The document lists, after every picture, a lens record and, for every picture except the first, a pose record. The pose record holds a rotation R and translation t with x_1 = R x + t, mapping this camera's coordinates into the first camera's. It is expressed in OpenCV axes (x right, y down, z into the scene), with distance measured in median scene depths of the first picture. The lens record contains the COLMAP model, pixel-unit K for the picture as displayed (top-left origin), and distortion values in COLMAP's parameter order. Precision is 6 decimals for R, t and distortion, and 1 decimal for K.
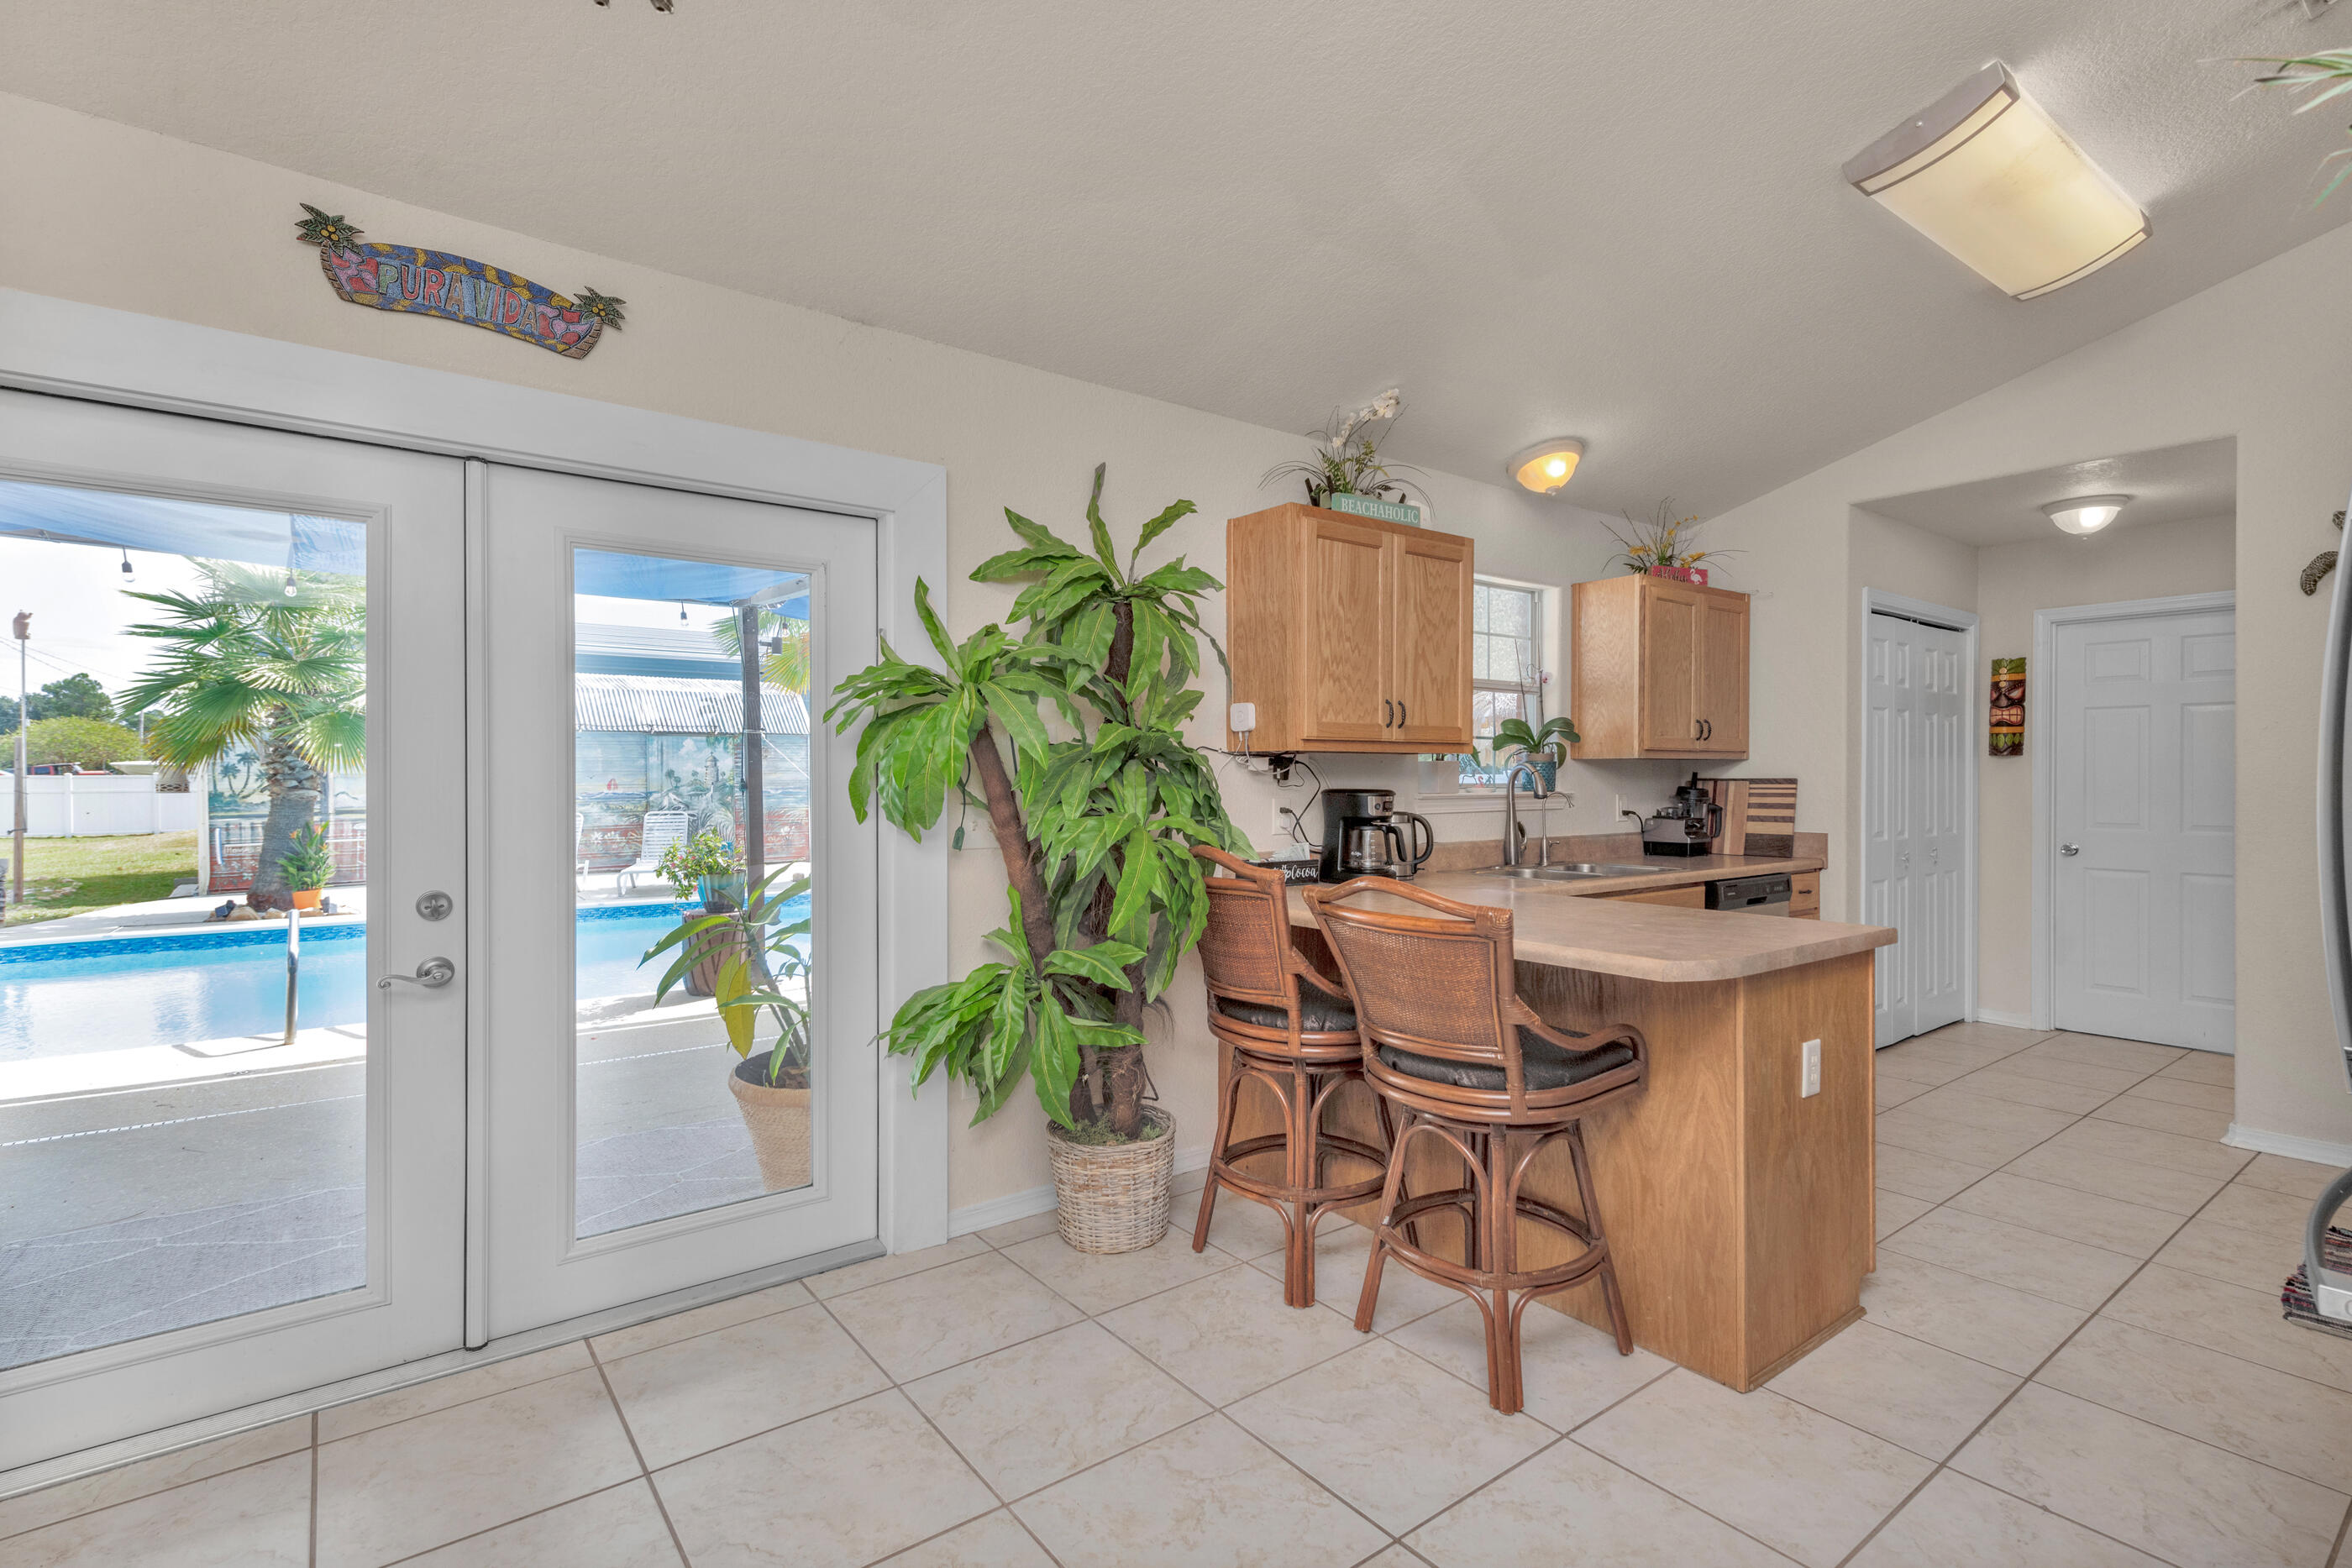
lens RADIAL K [[1117.5, 0, 1183.3], [0, 1117.5, 774.4], [0, 0, 1]] dist [-0.001111, -0.000003]
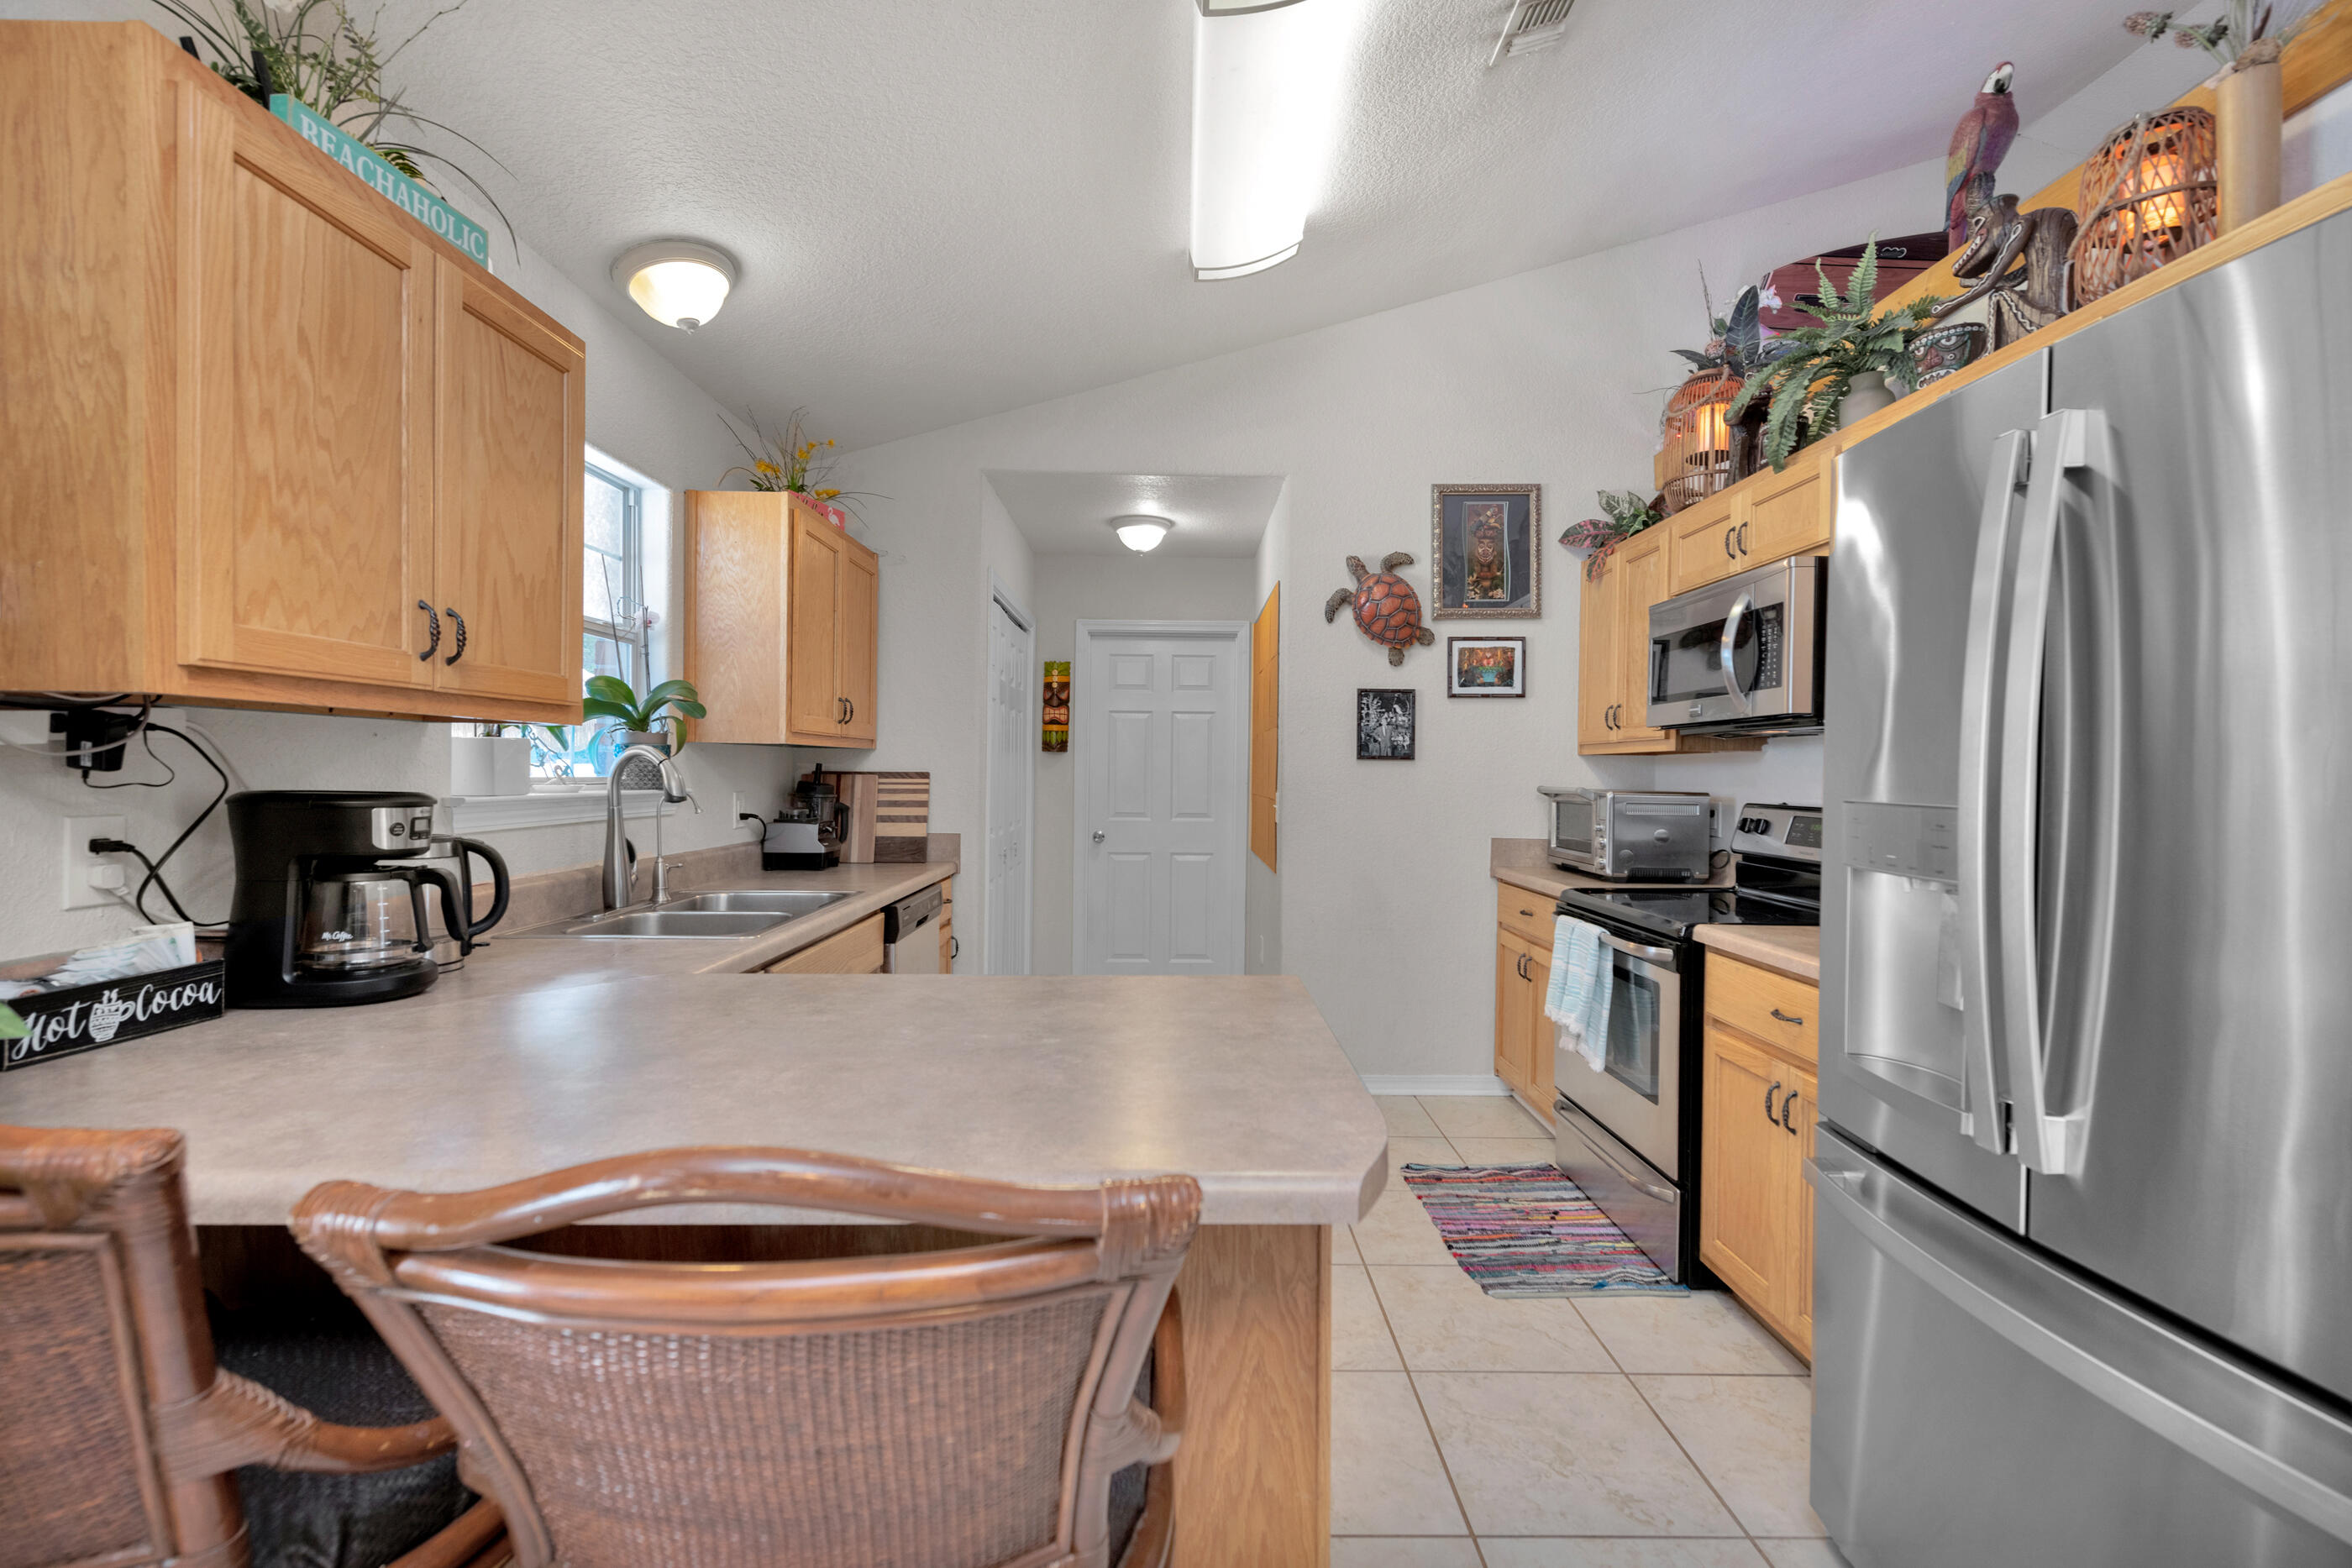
lens RADIAL K [[1034.4, 0, 1176.0], [0, 1034.4, 784.0], [0, 0, 1]] dist [0.001334, -0.000143]
pose [[0.608366, -0.002427, 0.793653, 0.028985], [-0.012221, 0.999848, 0.012425, 0.000575], [-0.793562, -0.017259, 0.608244, 0.469598]]
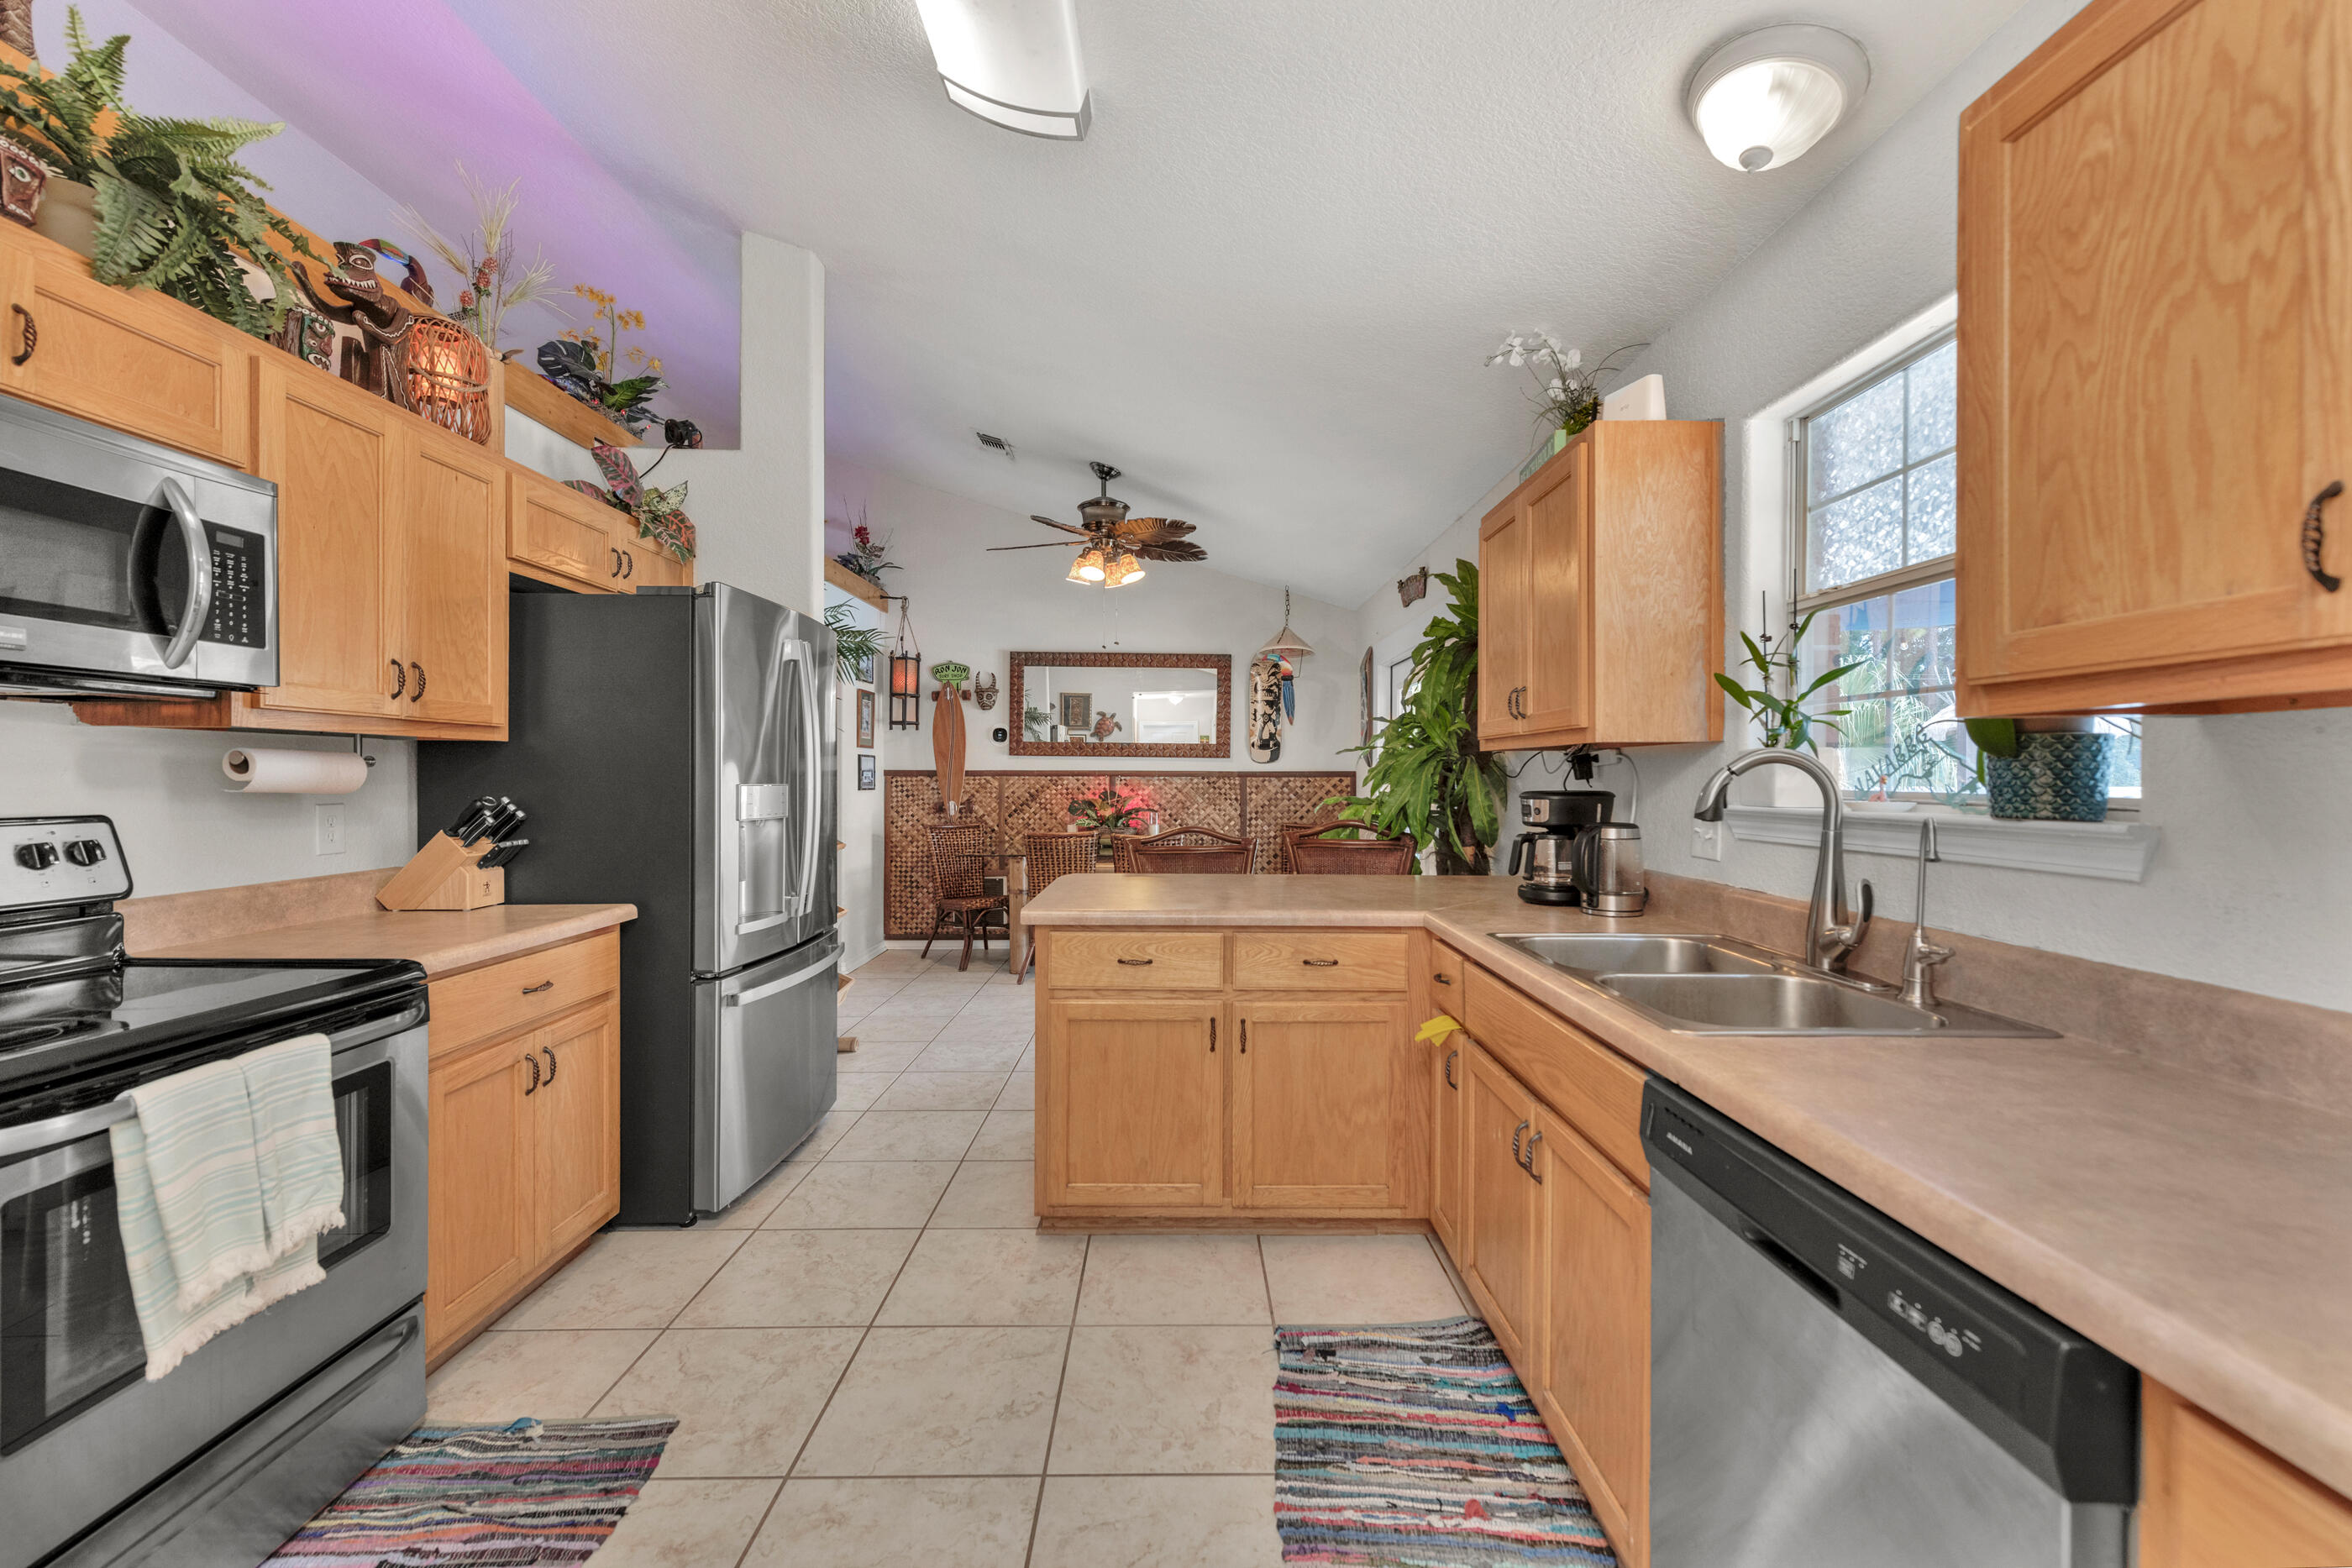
lens RADIAL K [[941.1, 0, 1176.0], [0, 941.1, 784.0], [0, 0, 1]] dist [0.024178, -0.015788]
pose [[-0.603320, 0.003652, -0.797491, 0.975621], [-0.001660, 0.999982, 0.005836, 0.004018], [0.797498, 0.004845, -0.603302, 1.259787]]
